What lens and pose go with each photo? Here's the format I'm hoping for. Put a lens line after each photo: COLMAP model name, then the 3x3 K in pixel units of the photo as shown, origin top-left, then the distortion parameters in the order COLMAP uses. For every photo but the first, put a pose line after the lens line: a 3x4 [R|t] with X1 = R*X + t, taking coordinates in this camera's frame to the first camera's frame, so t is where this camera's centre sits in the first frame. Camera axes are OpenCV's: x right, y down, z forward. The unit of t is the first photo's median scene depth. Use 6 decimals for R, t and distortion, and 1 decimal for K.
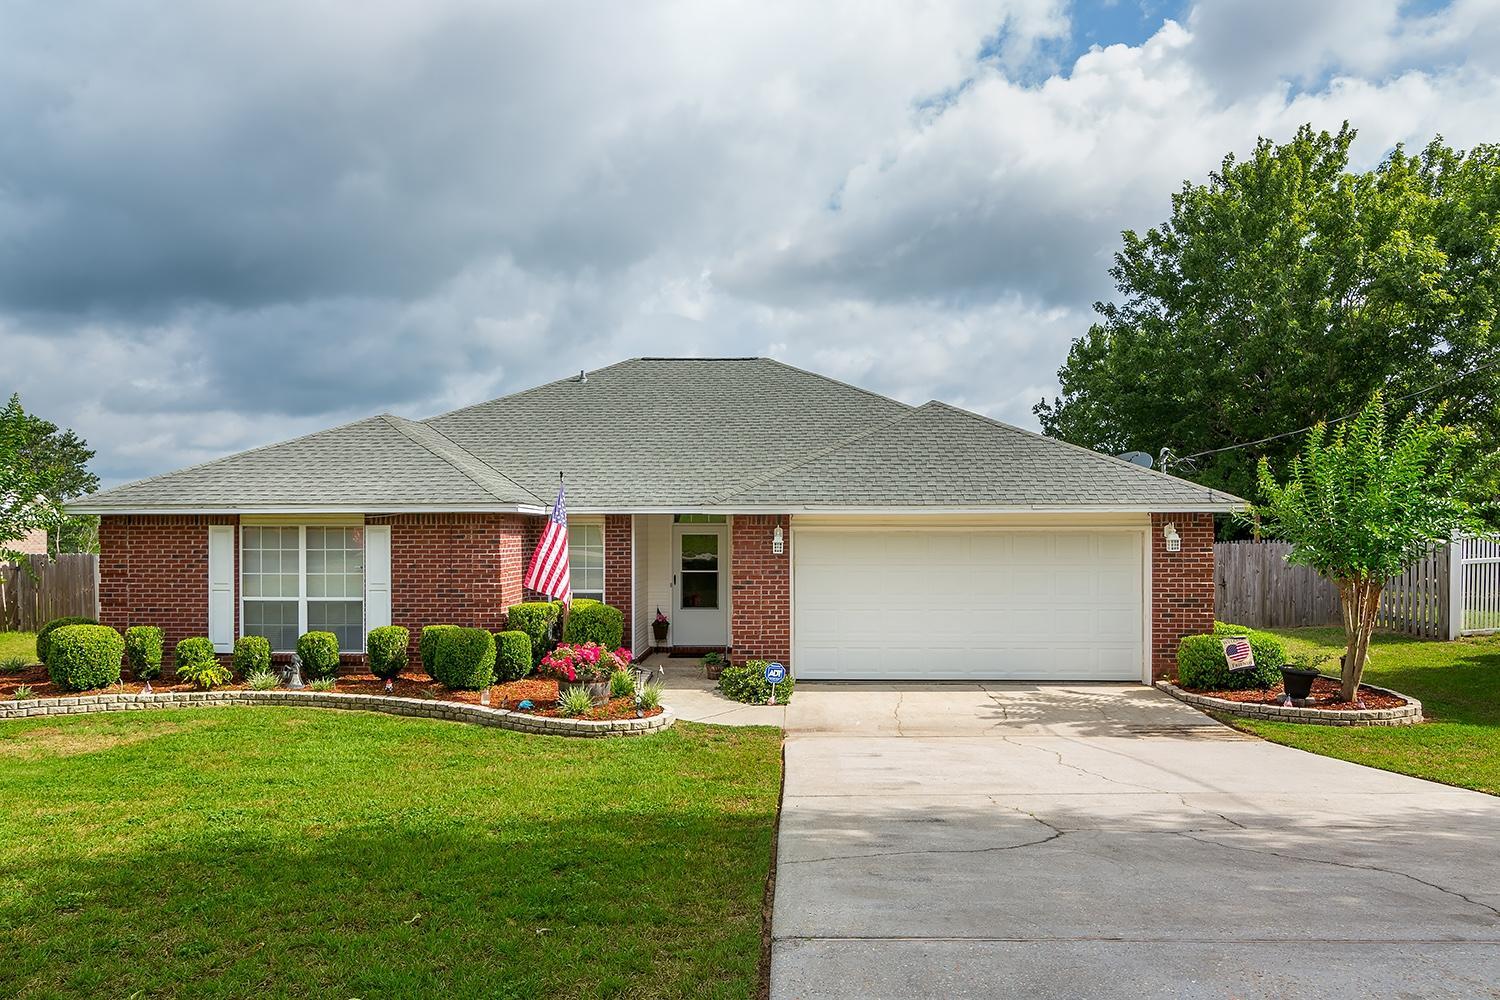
lens RADIAL K [[918.6, 0, 781.5], [0, 918.6, 532.2], [0, 0, 1]] dist [-0.005349, 0.004360]
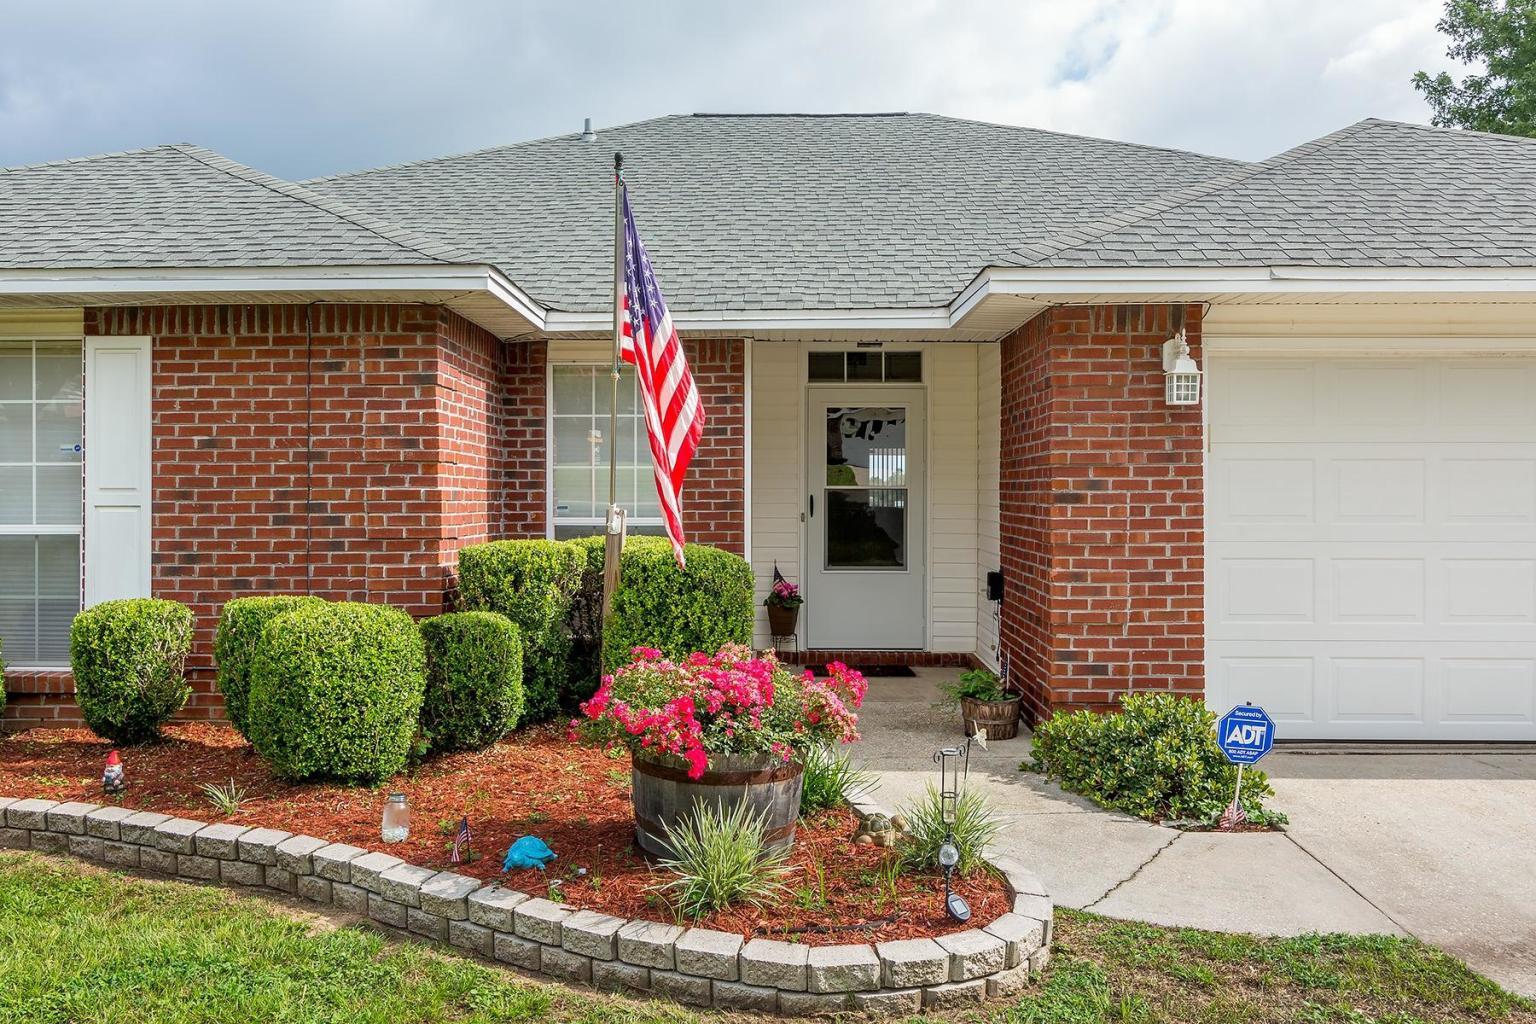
lens RADIAL K [[1120.9, 0, 757.3], [0, 1120.9, 495.7], [0, 0, 1]] dist [-0.006871, -0.000409]
pose [[0.999980, 0.000031, -0.006290, -0.171381], [-0.000082, 0.999967, -0.008184, 0.063144], [0.006289, 0.008185, 0.999947, 0.538912]]
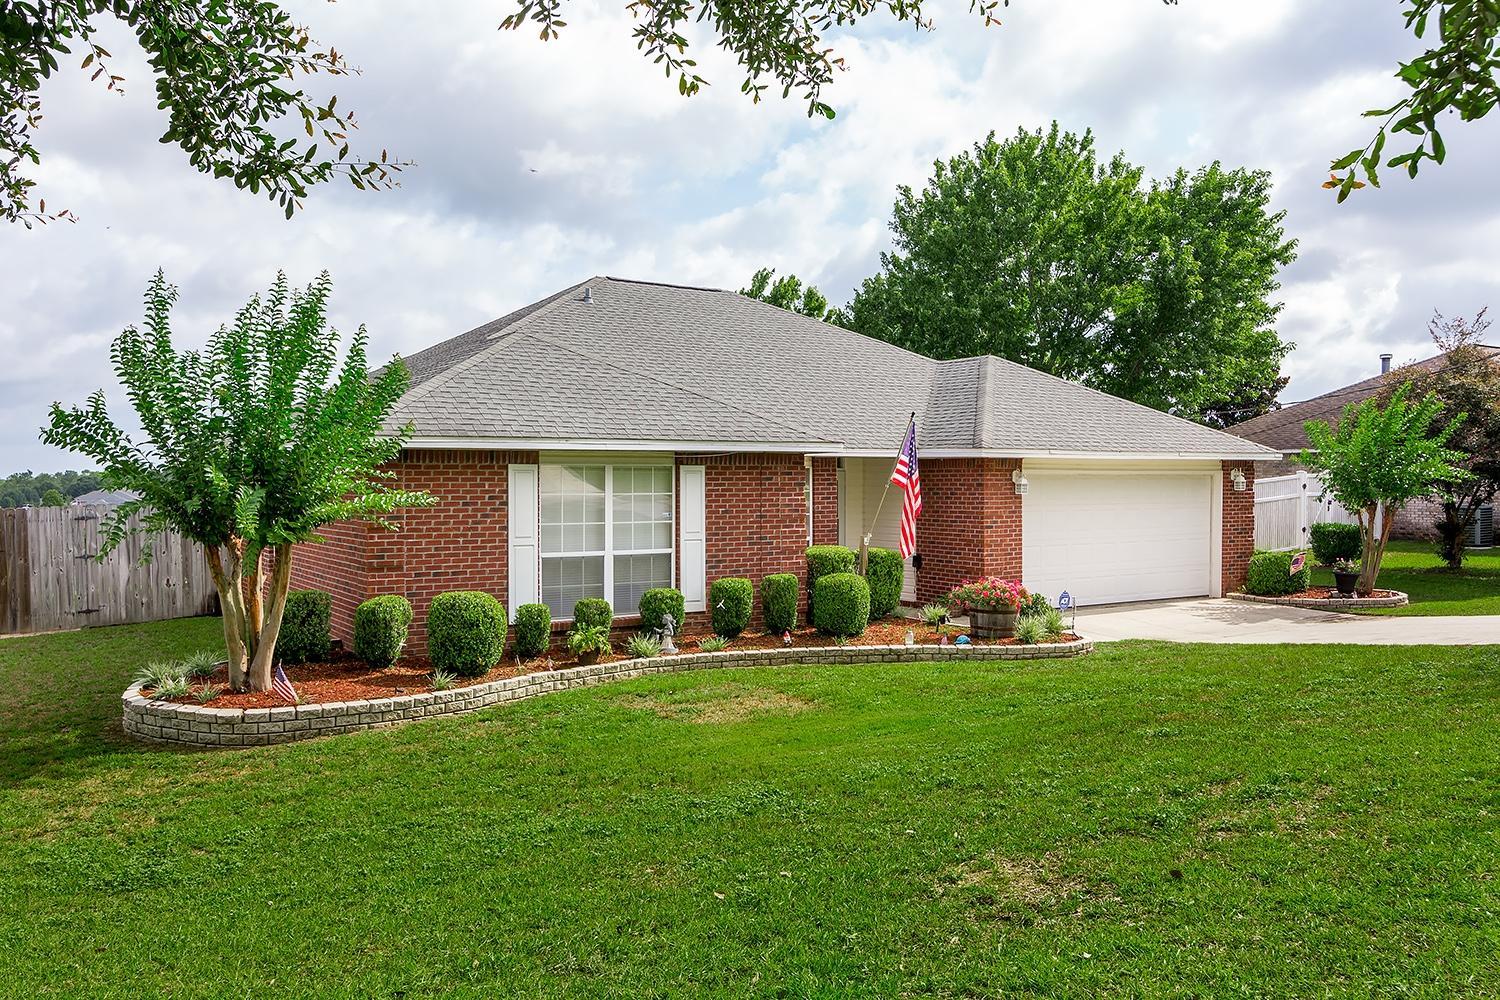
lens RADIAL K [[1157.0, 0, 748.4], [0, 1157.0, 504.7], [0, 0, 1]] dist [-0.000472, 0.000369]
pose [[0.824143, -0.011477, 0.566265, -1.027146], [0.007037, 0.999925, 0.010025, 0.019318], [-0.566338, -0.004277, 0.824162, 0.060389]]
